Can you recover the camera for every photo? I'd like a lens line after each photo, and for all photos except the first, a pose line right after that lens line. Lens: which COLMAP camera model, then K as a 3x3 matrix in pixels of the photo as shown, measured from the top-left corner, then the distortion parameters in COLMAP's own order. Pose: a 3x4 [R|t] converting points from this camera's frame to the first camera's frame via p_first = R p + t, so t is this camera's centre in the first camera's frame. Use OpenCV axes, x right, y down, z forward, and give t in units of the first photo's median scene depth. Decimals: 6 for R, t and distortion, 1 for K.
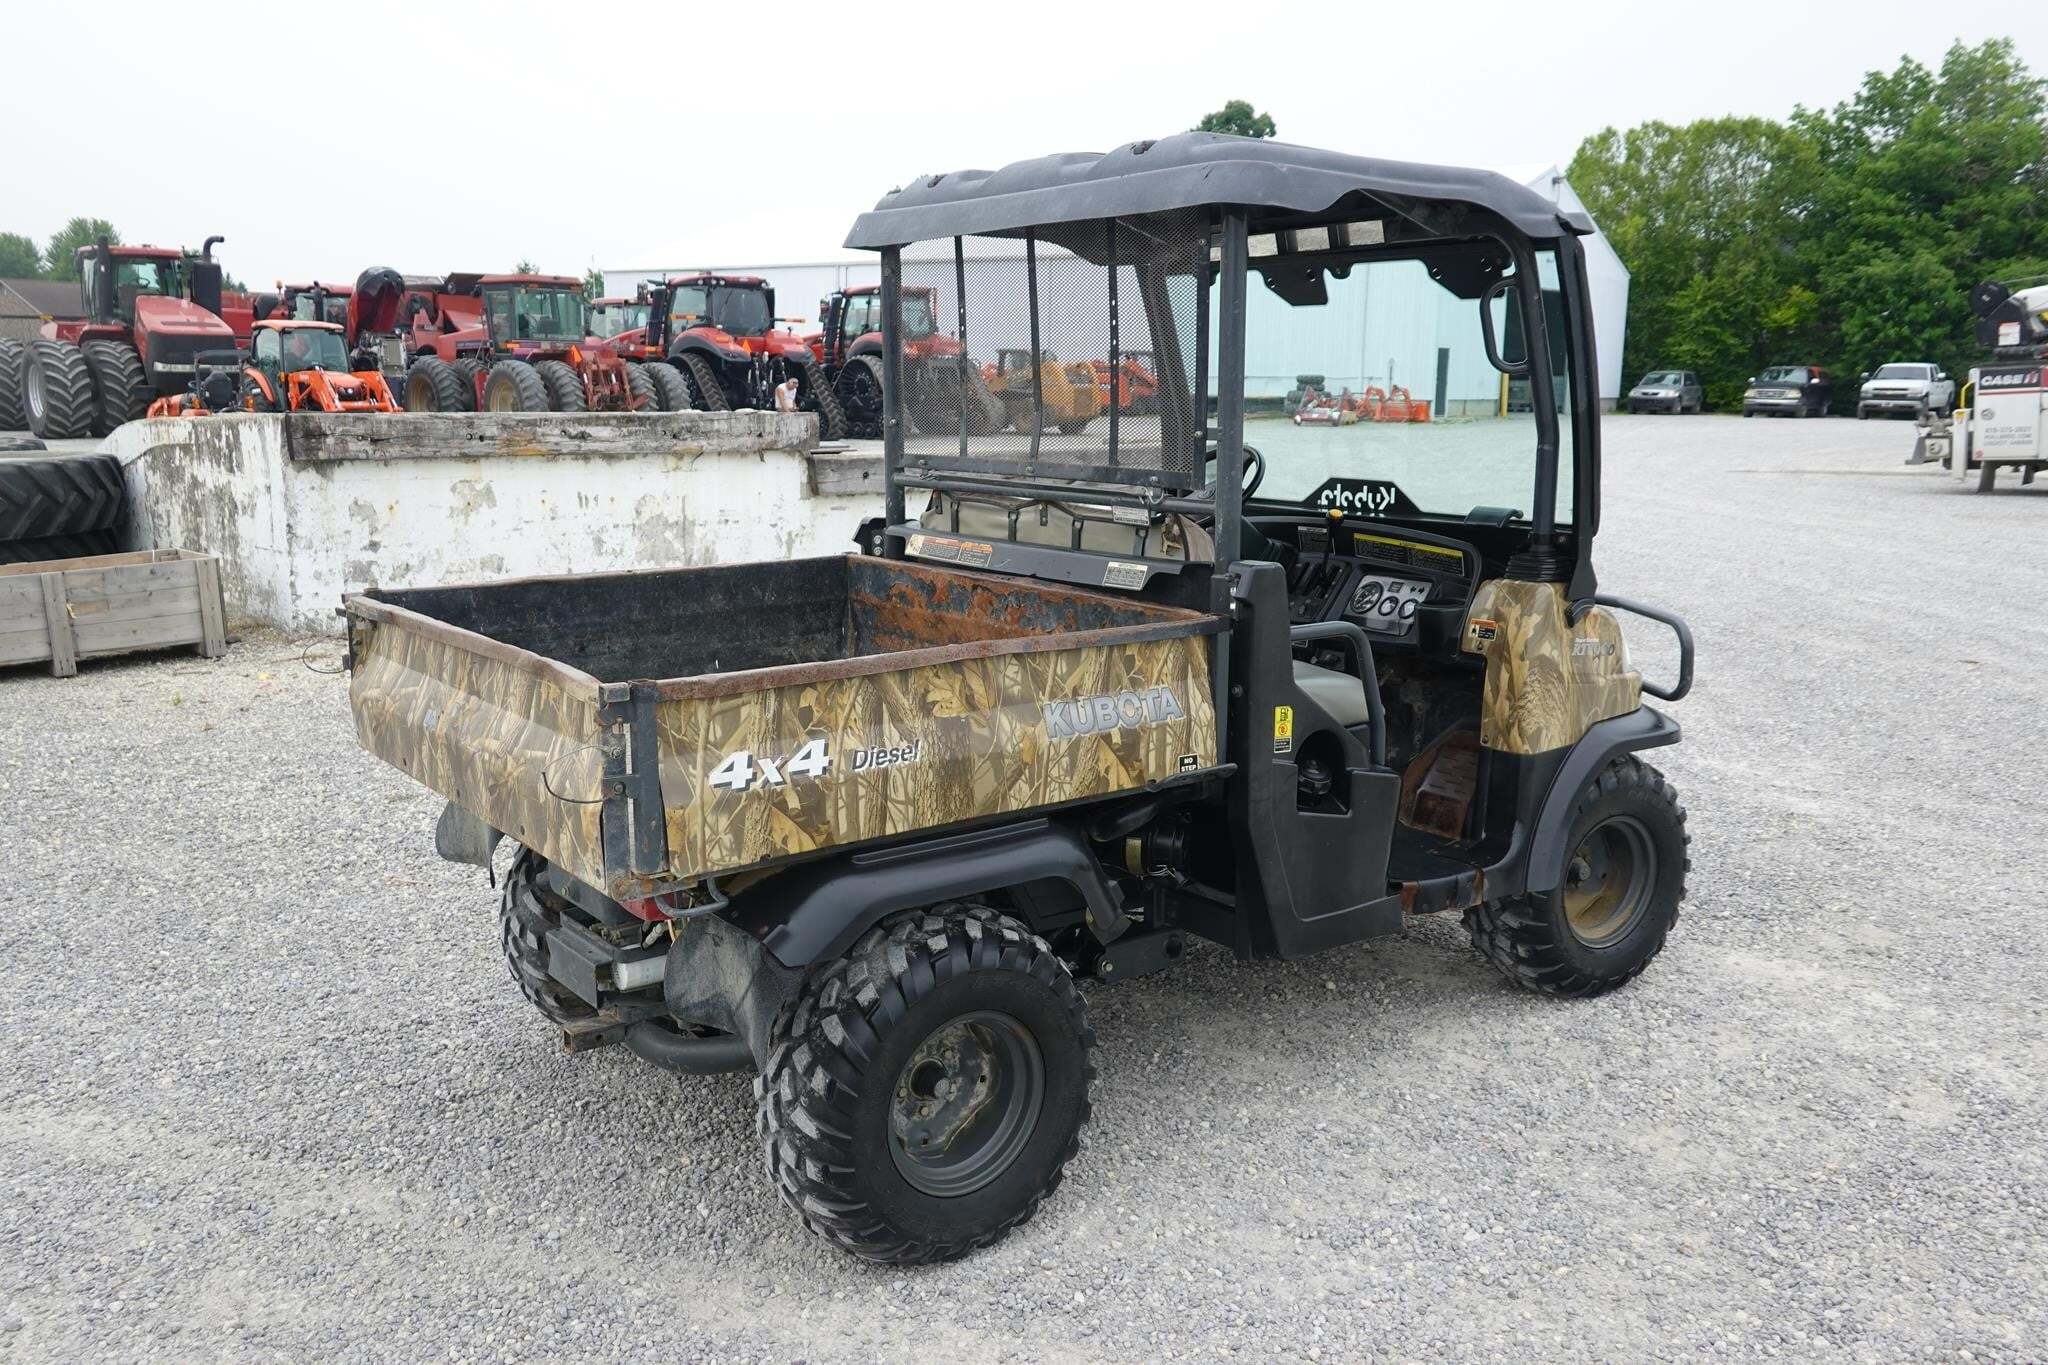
lens RADIAL K [[1646.1, 0, 1044.4], [0, 1646.1, 687.4], [0, 0, 1]] dist [0.008311, 0.000117]
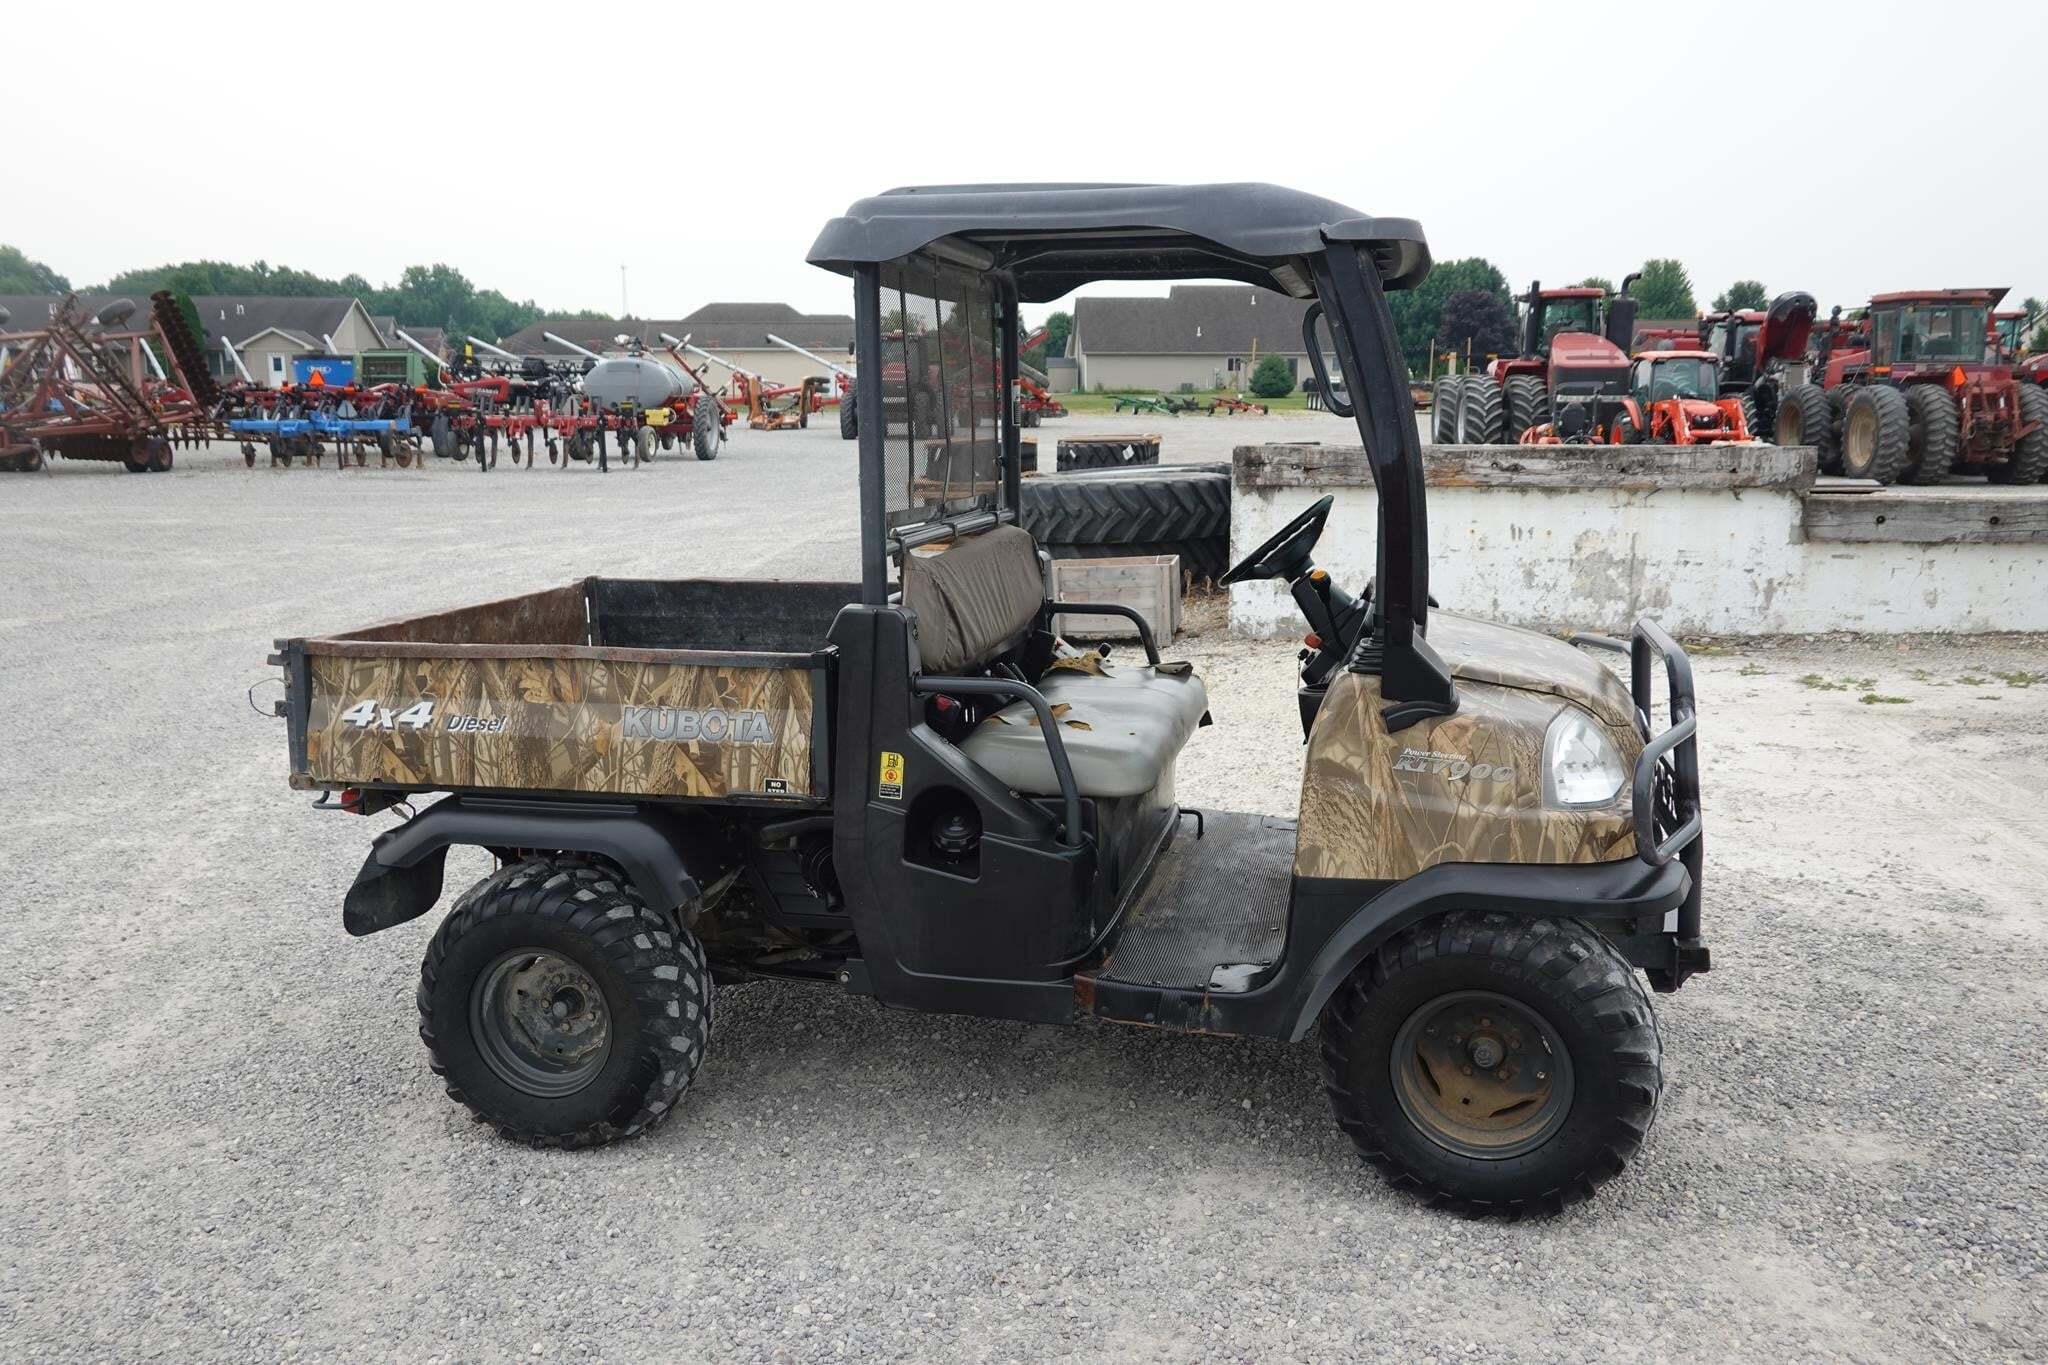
lens RADIAL K [[1646.1, 0, 1024.9], [0, 1646.1, 687.5], [0, 0, 1]] dist [0.008311, 0.000117]
pose [[0.637433, 0.120303, -0.761056, 0.332989], [-0.131817, 0.990201, 0.046120, -0.029475], [0.759147, 0.070922, 0.647044, 0.143605]]
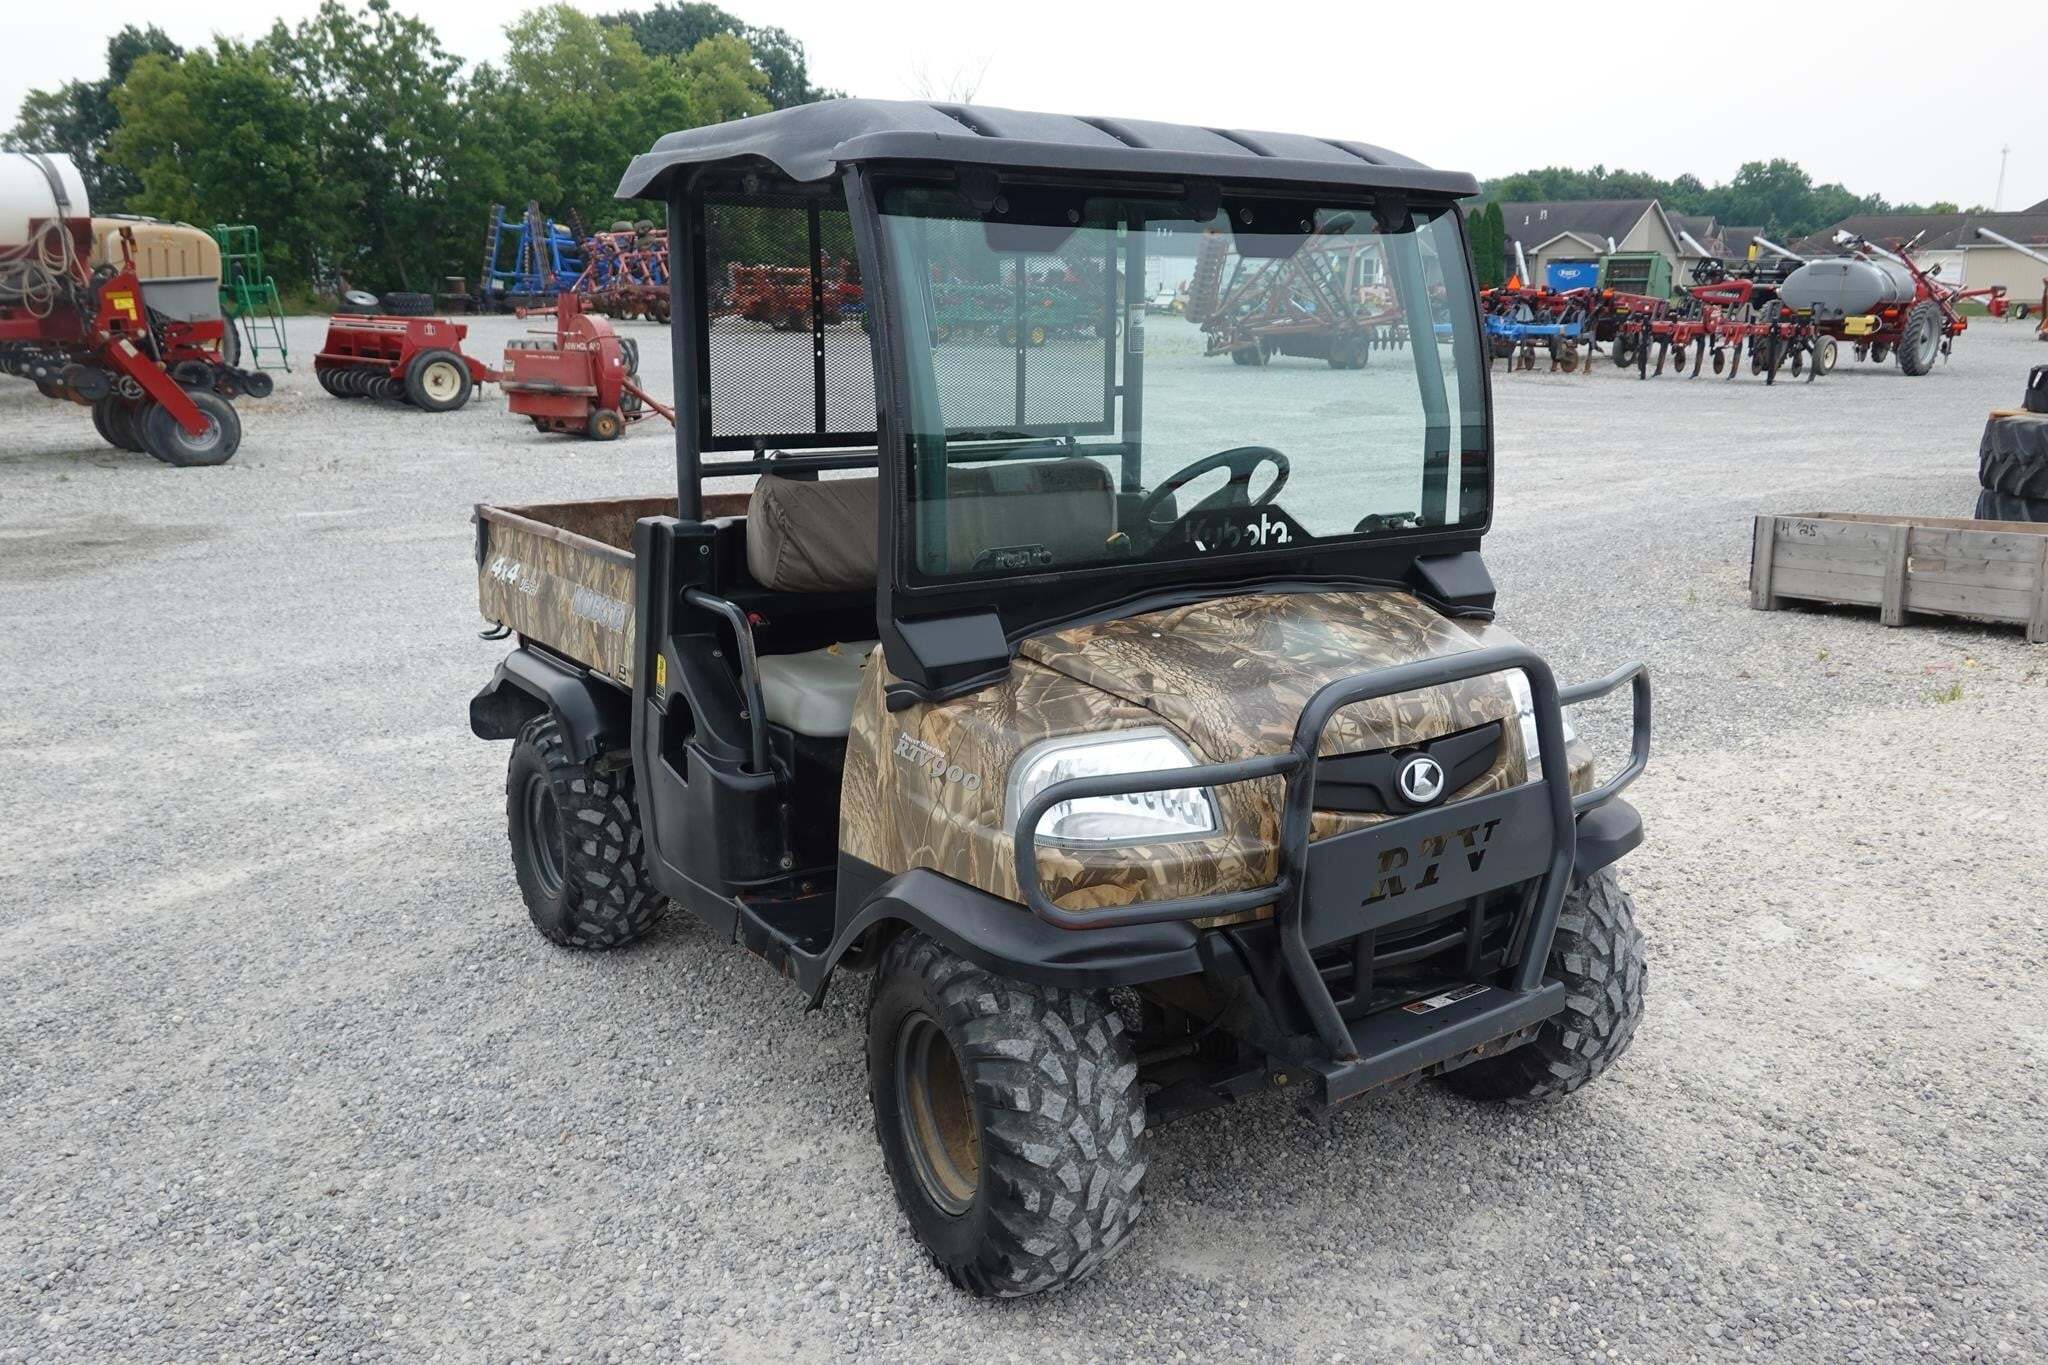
lens RADIAL K [[1646.1, 0, 1042.8], [0, 1646.1, 688.1], [0, 0, 1]] dist [0.008311, 0.000117]
pose [[-0.055178, 0.218314, -0.974317, 0.416435], [-0.189116, 0.955856, 0.224887, -0.090596], [0.980403, 0.196668, -0.011455, 0.440216]]
